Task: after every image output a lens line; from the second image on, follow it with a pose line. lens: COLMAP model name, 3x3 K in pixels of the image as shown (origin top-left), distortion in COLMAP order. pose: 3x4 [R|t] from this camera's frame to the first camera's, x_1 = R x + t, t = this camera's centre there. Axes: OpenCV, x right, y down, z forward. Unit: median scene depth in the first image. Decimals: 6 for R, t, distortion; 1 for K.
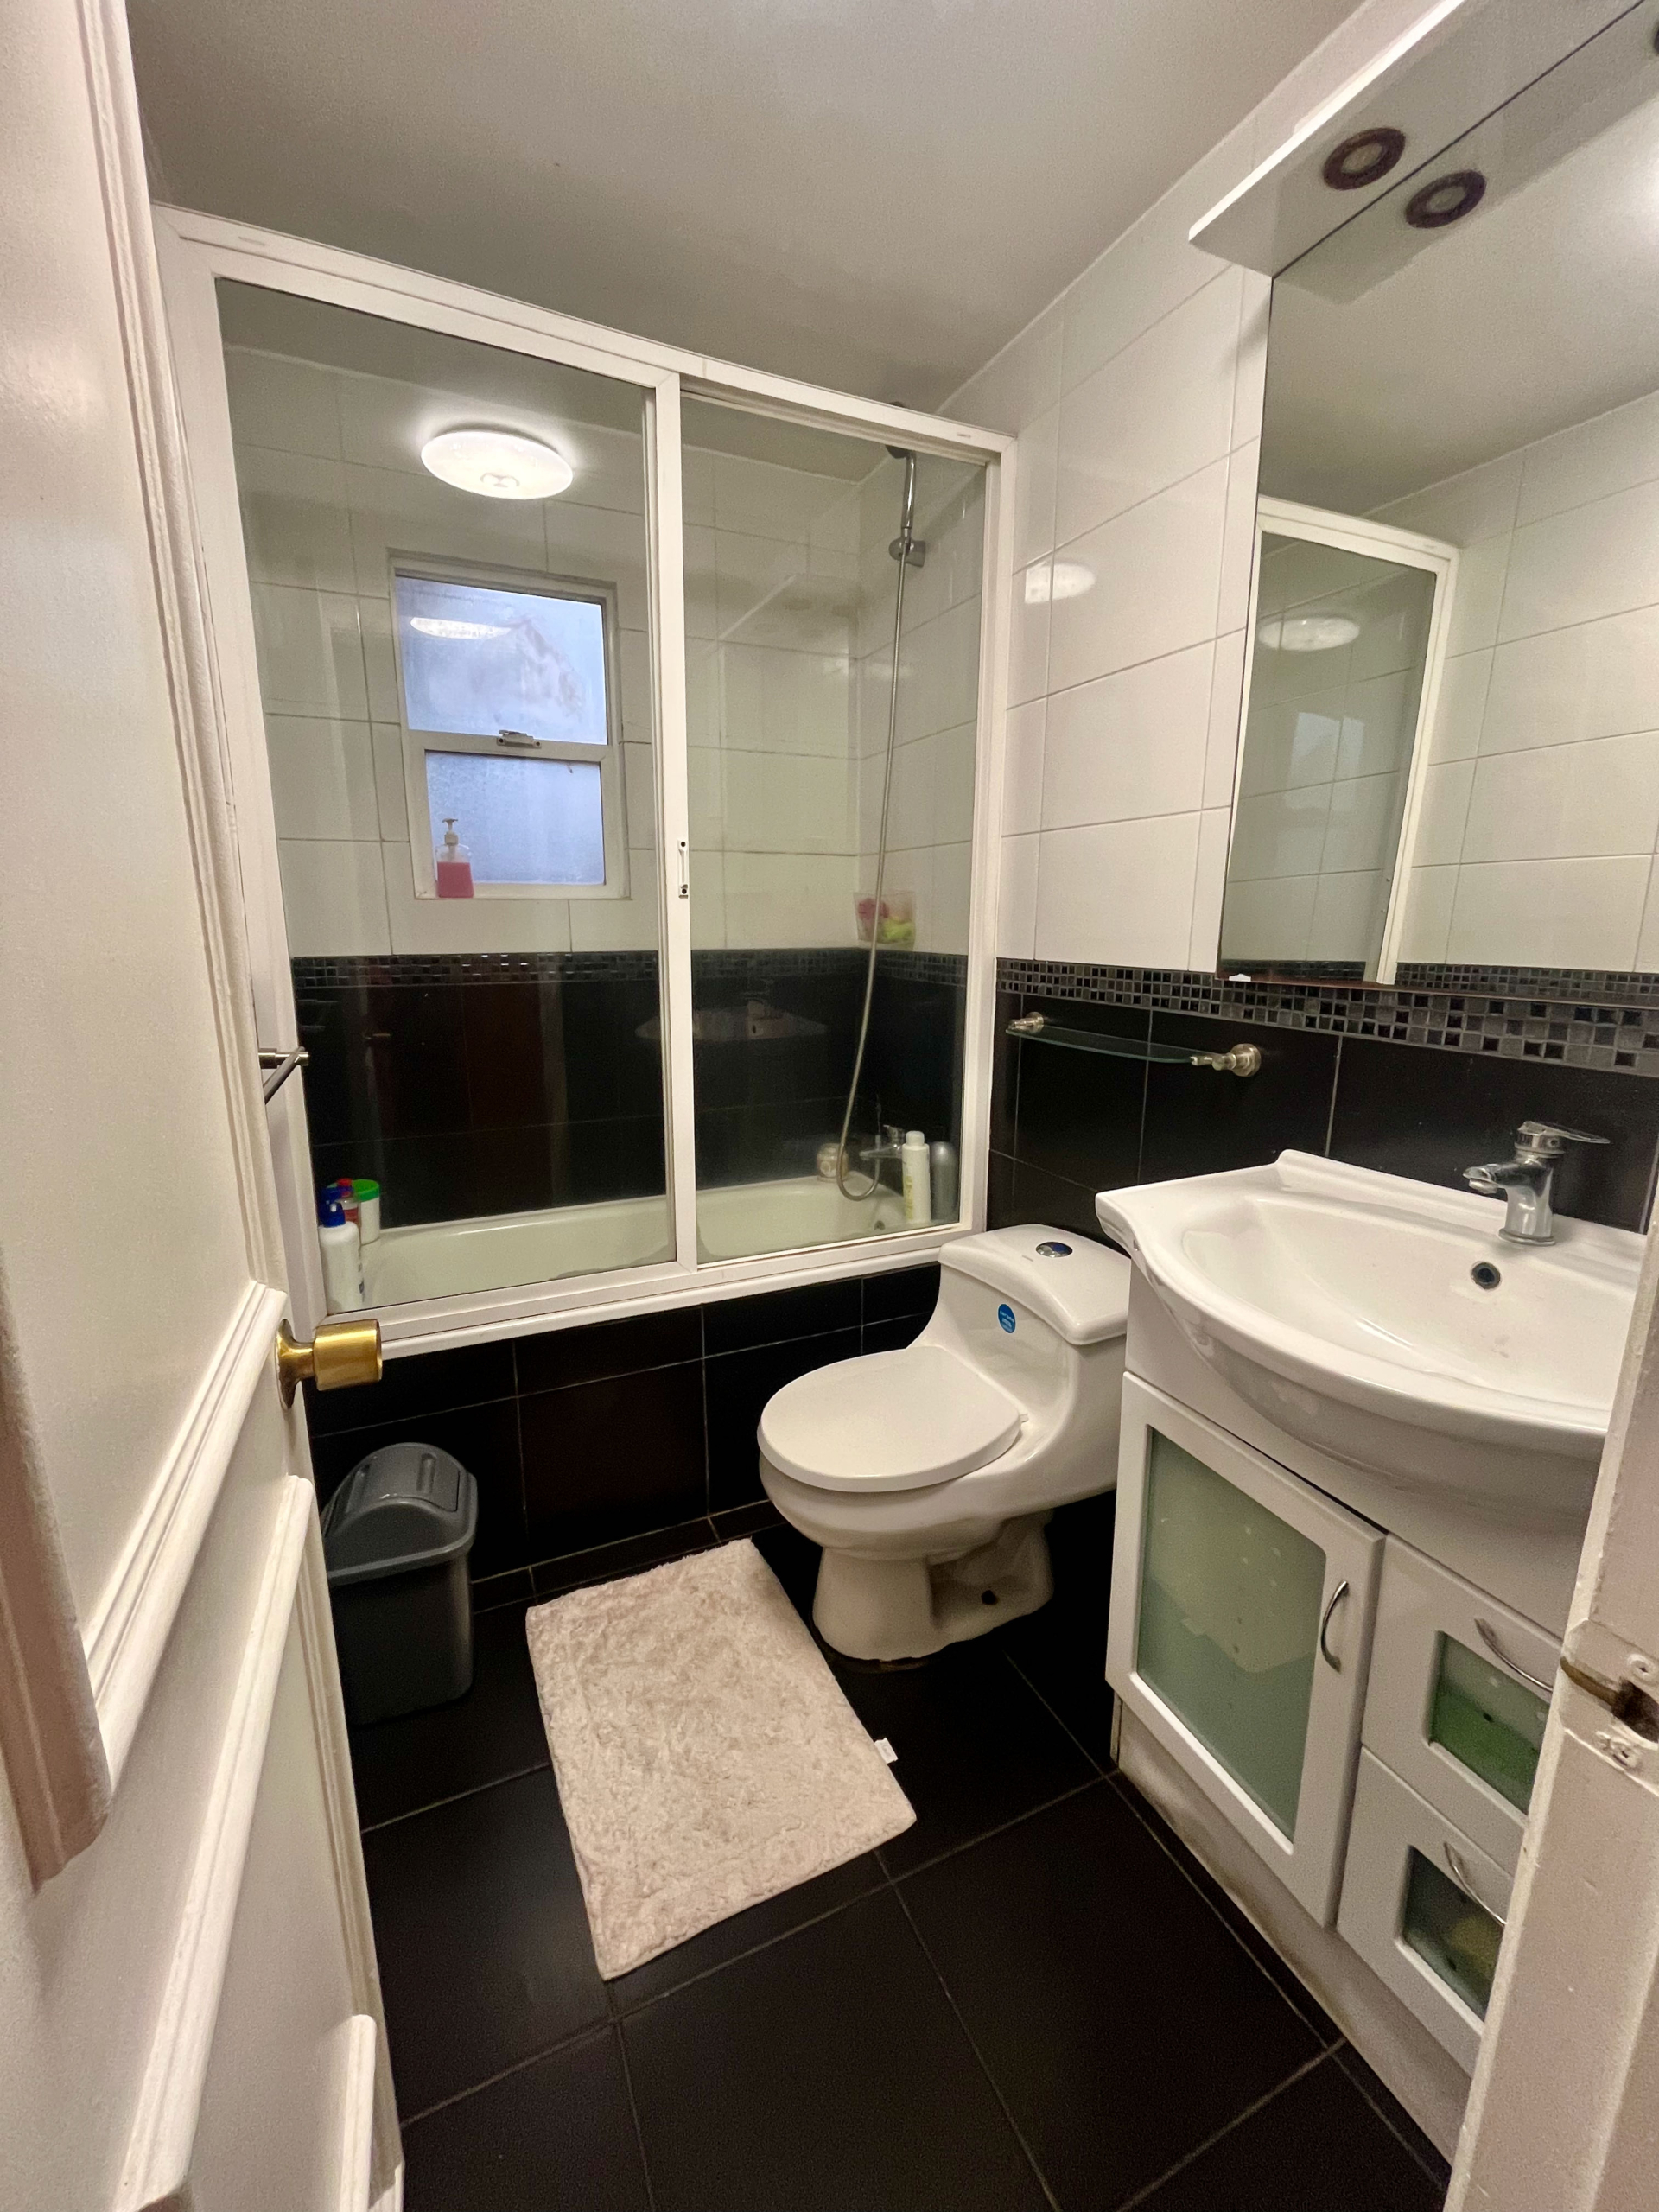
lens RADIAL K [[893.3, 0, 822.9], [0, 893.3, 1102.7], [0, 0, 1]] dist [-0.002892, -0.000102]
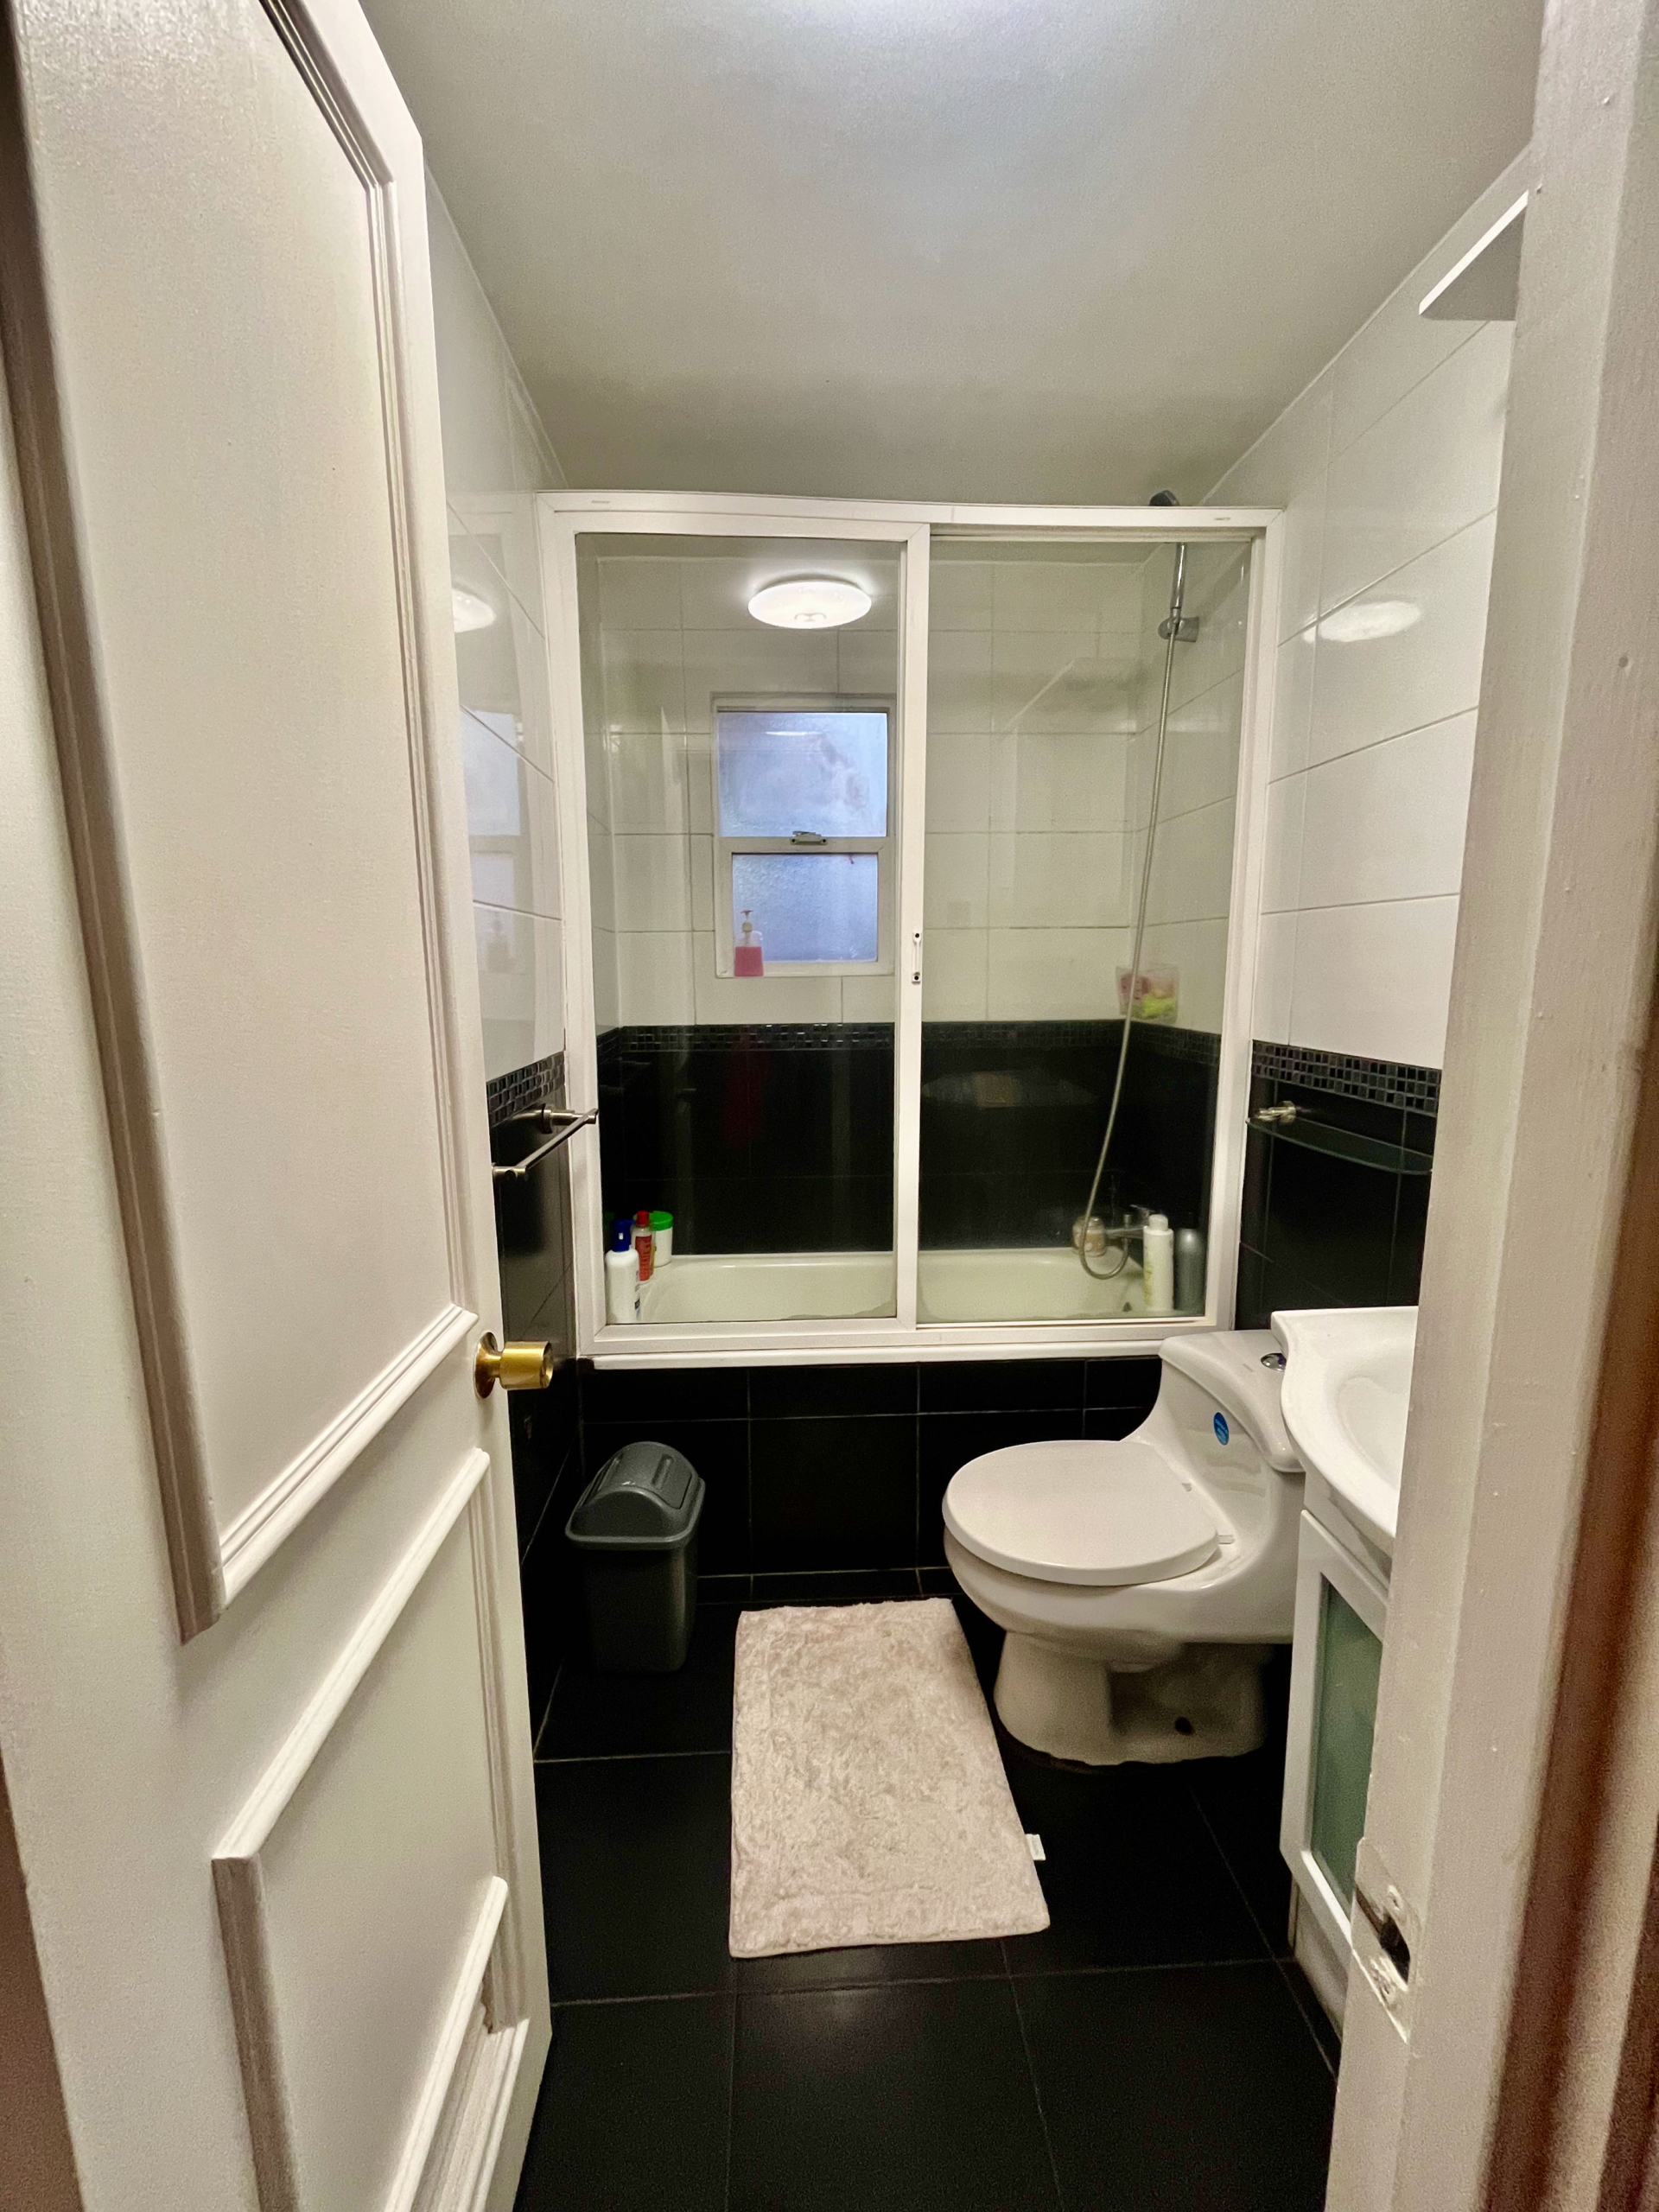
lens RADIAL K [[893.3, 0, 822.9], [0, 893.3, 1102.7], [0, 0, 1]] dist [-0.002892, -0.000102]
pose [[0.928486, 0.048272, -0.368217, 0.146090], [-0.066295, 0.997134, -0.036447, -0.037650], [0.365402, 0.058251, 0.929025, -0.044434]]
